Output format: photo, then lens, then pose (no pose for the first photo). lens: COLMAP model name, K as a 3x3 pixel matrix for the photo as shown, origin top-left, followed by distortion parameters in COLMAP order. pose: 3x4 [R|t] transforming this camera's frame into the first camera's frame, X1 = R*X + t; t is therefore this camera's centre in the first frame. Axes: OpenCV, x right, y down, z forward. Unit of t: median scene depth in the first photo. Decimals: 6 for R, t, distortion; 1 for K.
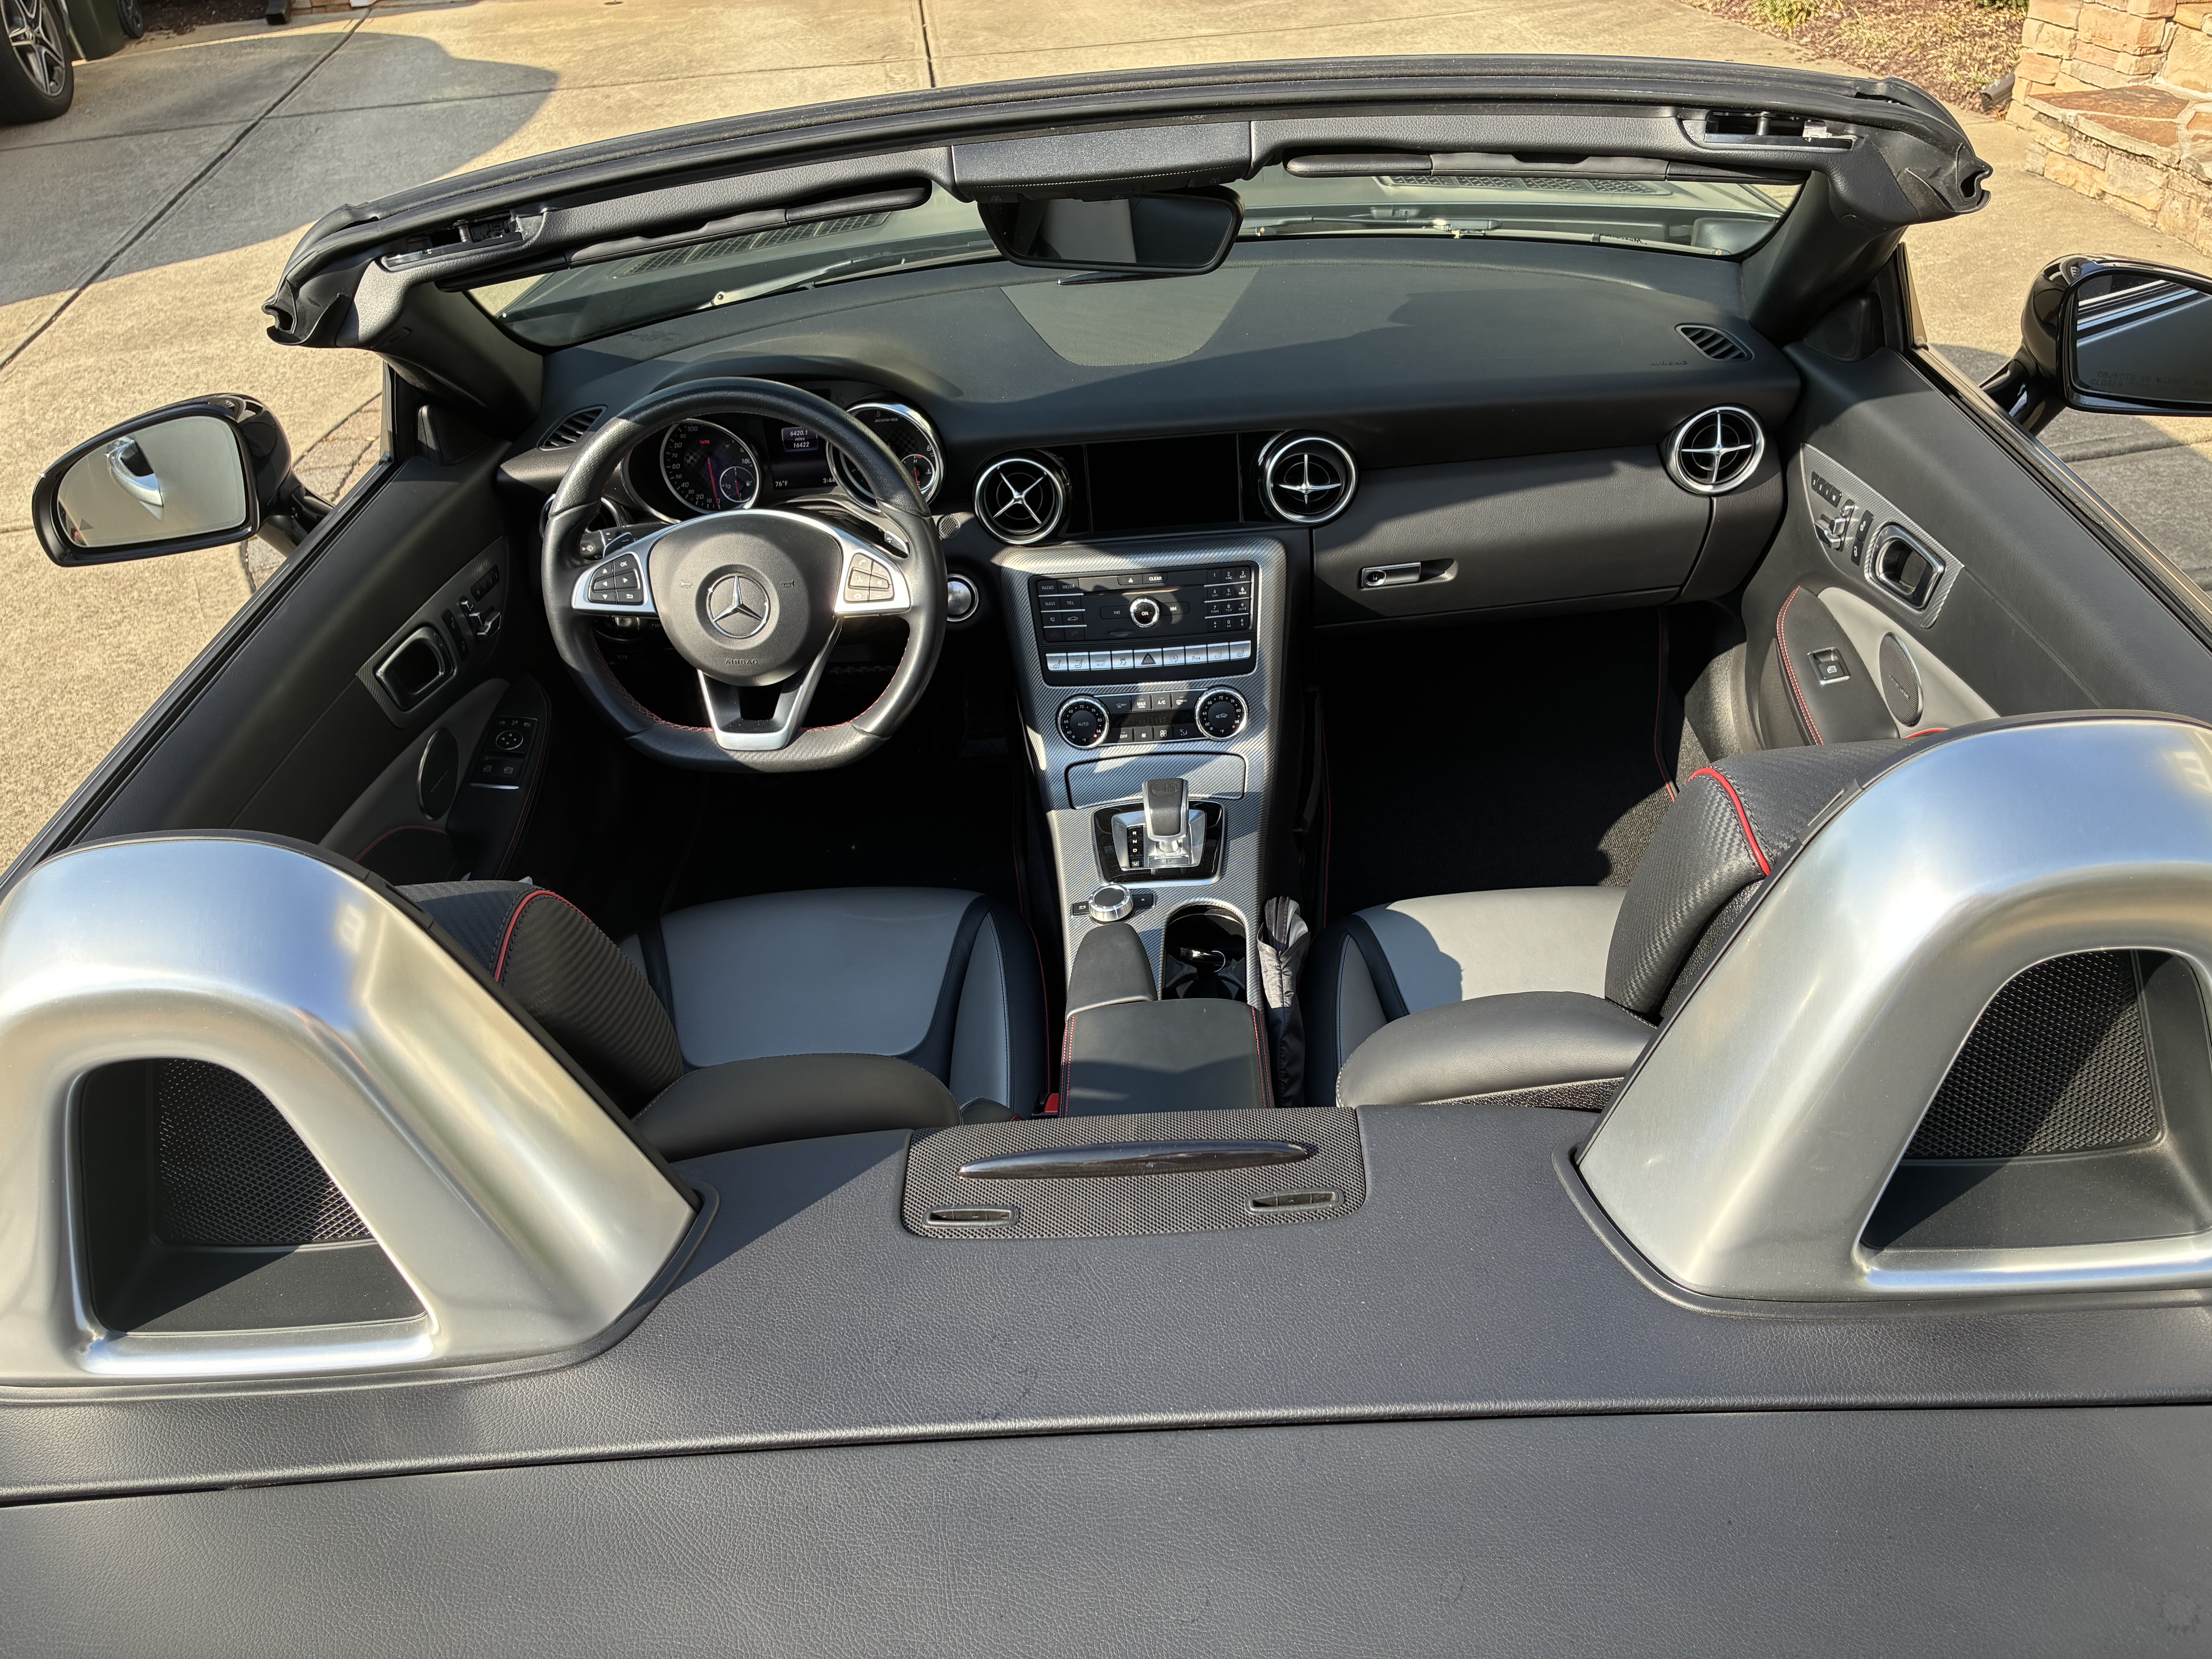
lens RADIAL K [[1648.0, 0, 1098.7], [0, 1648.0, 835.1], [0, 0, 1]] dist [0.050341, -0.076479]
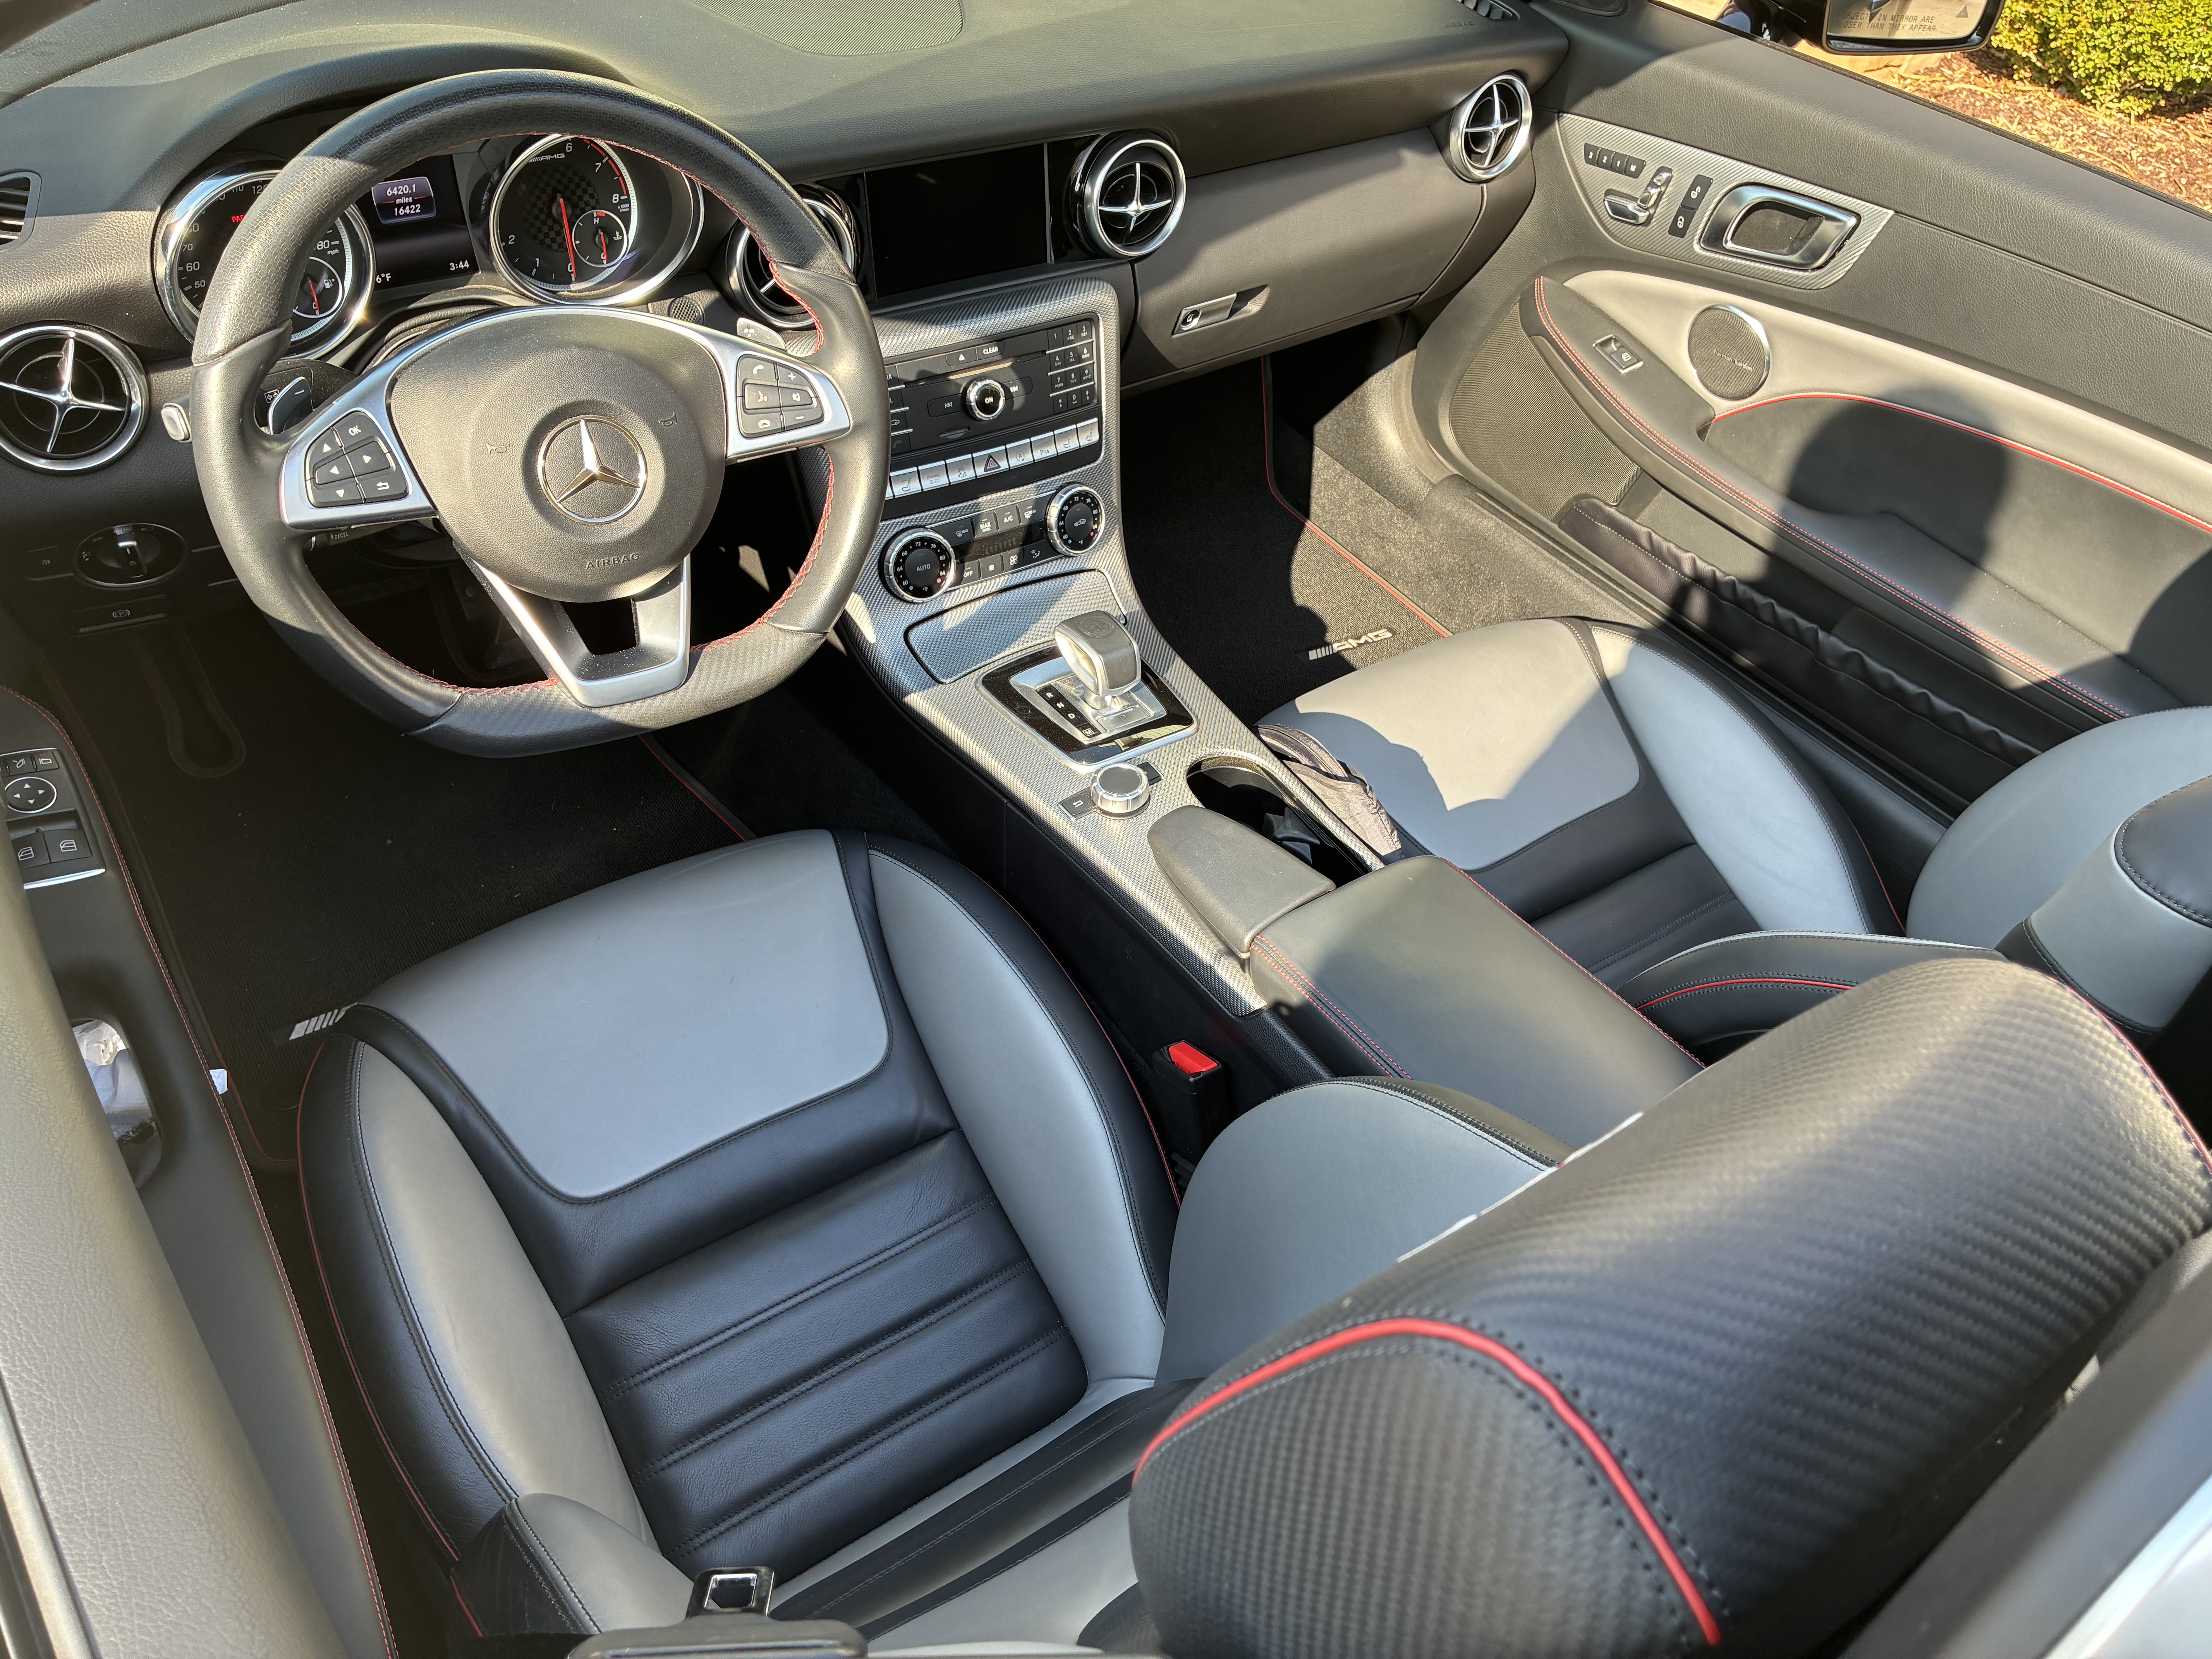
lens RADIAL K [[1704.4, 0, 1137.3], [0, 1704.4, 868.8], [0, 0, 1]] dist [0.003158, 0.002179]
pose [[0.797635, -0.286994, 0.530484, -0.382361], [0.211900, 0.956811, 0.199025, -0.071532], [-0.564692, -0.046339, 0.824000, 0.324242]]
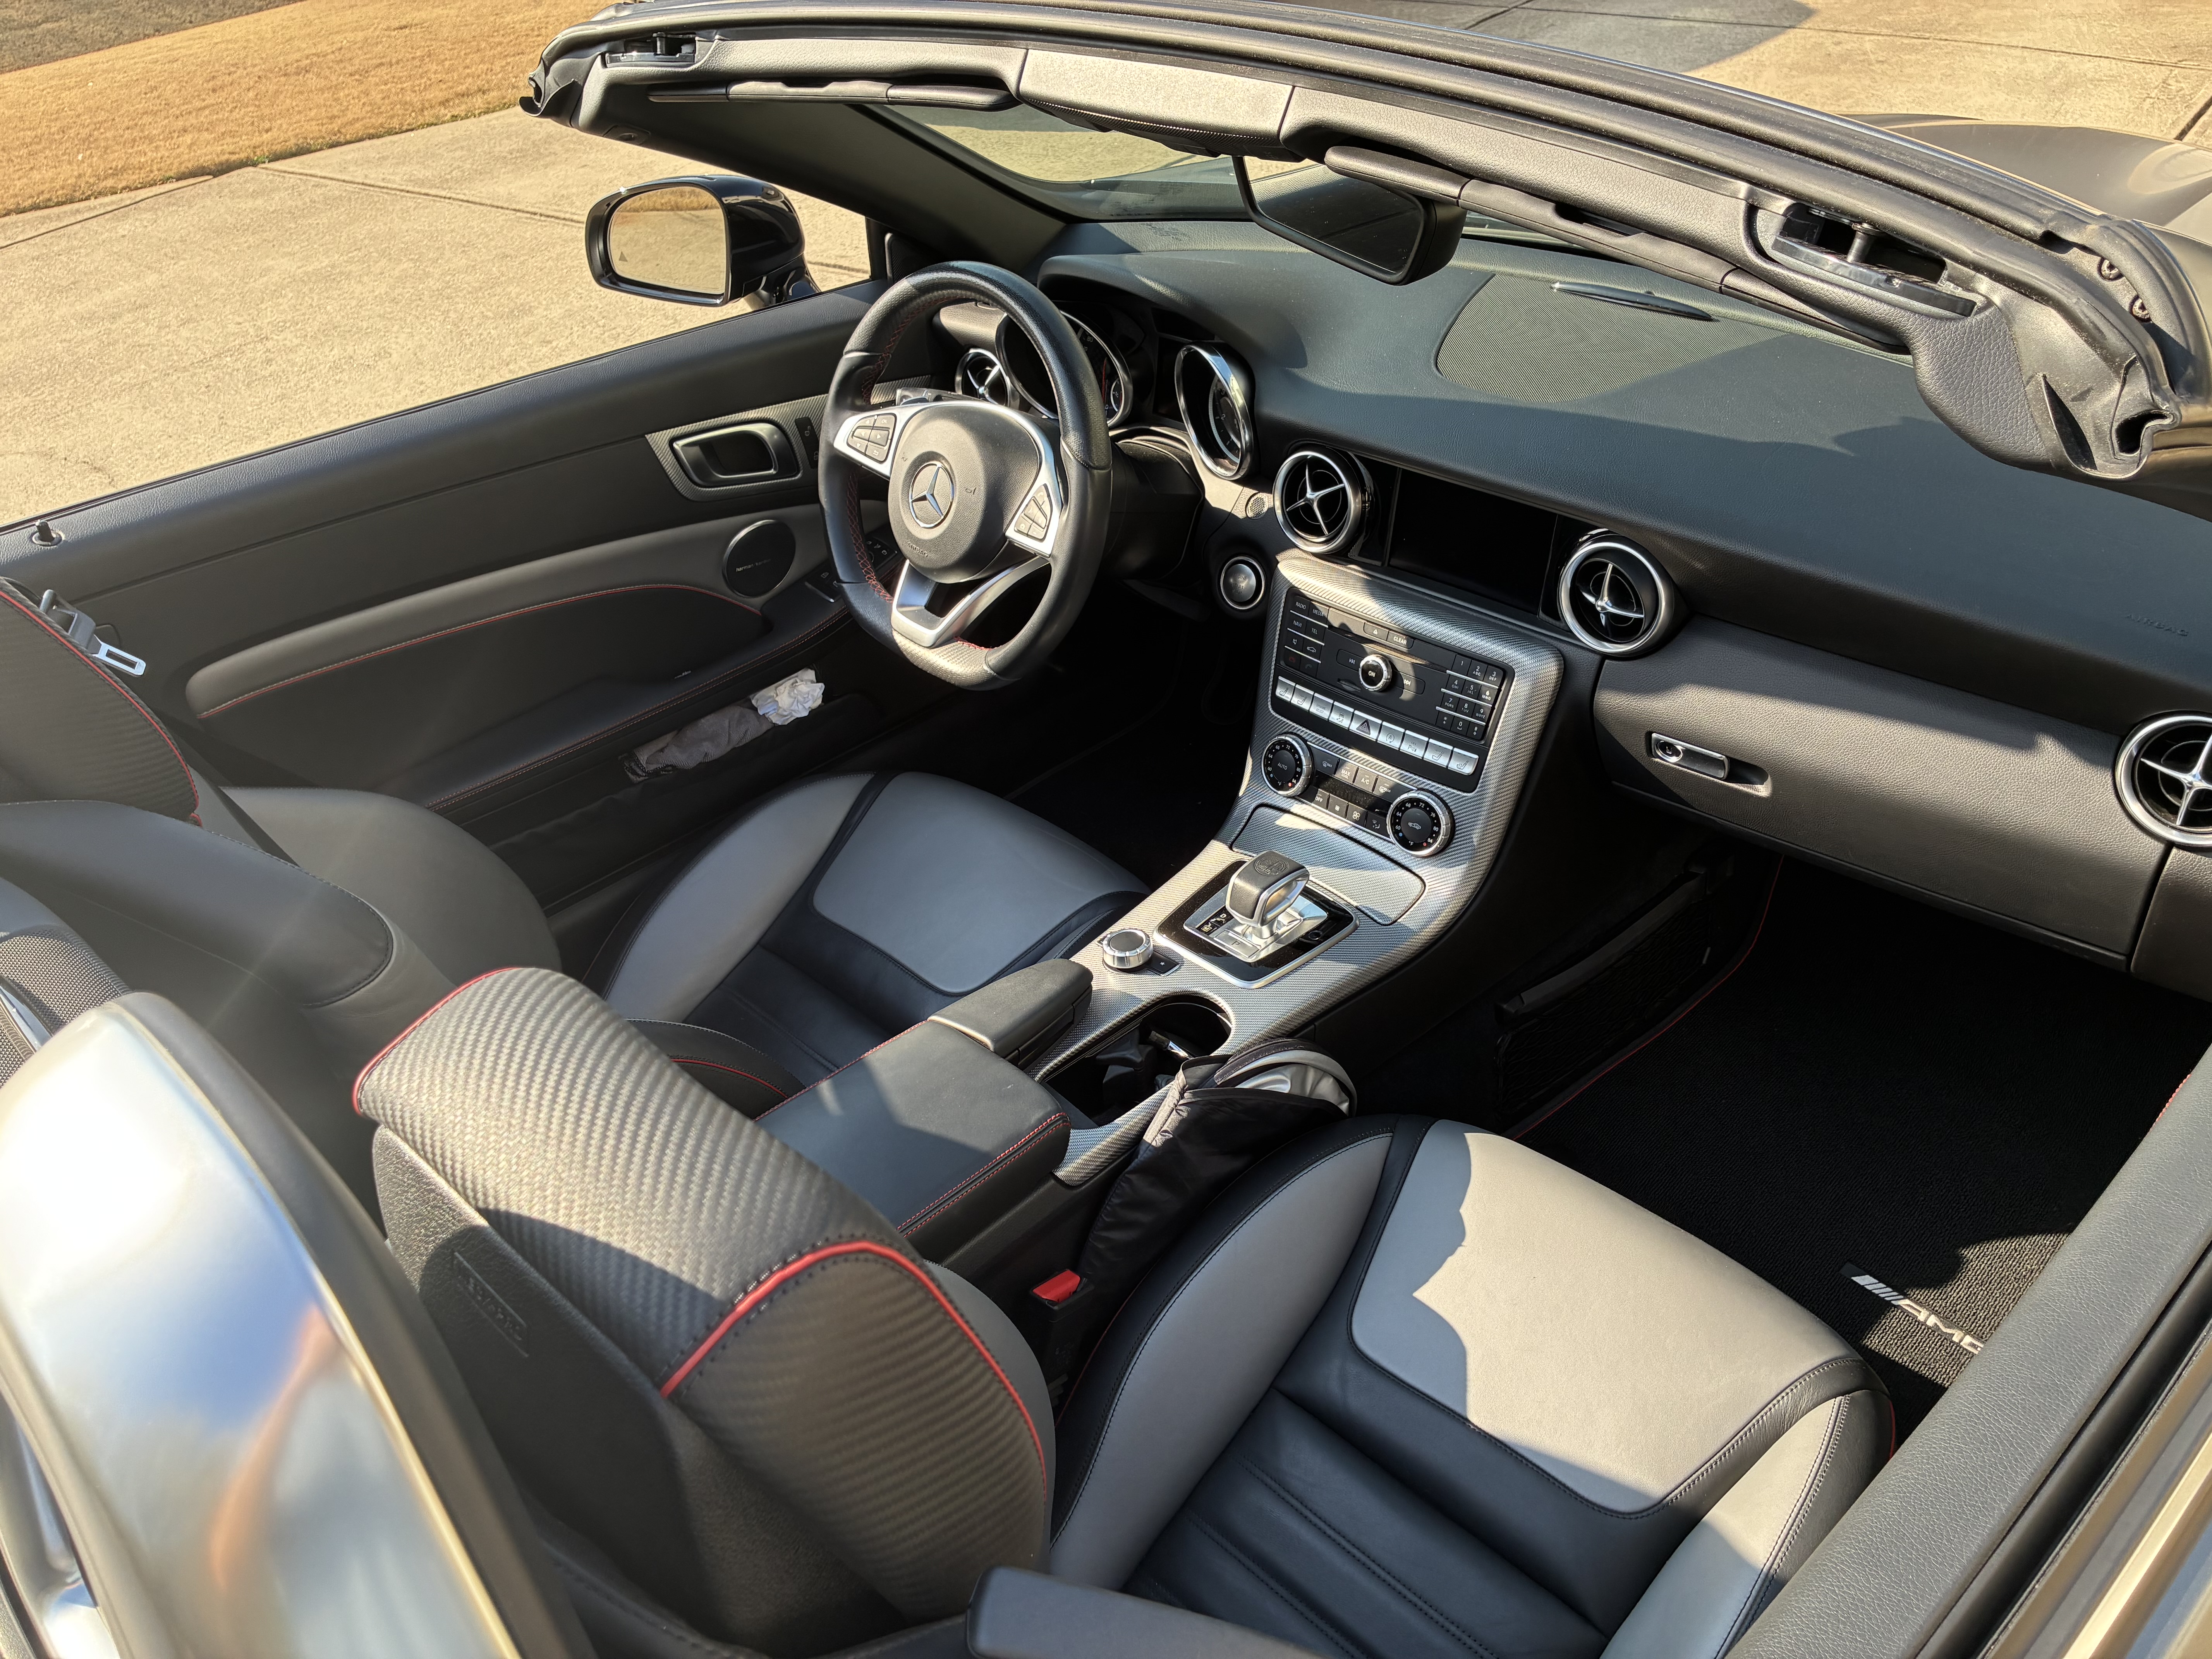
lens RADIAL K [[1648.0, 0, 1098.7], [0, 1648.0, 835.1], [0, 0, 1]] dist [0.050341, -0.076479]
pose [[0.725149, 0.432963, -0.535446, 0.412633], [-0.411806, 0.895892, 0.166715, -0.143402], [0.551883, 0.099607, 0.827951, 0.232669]]
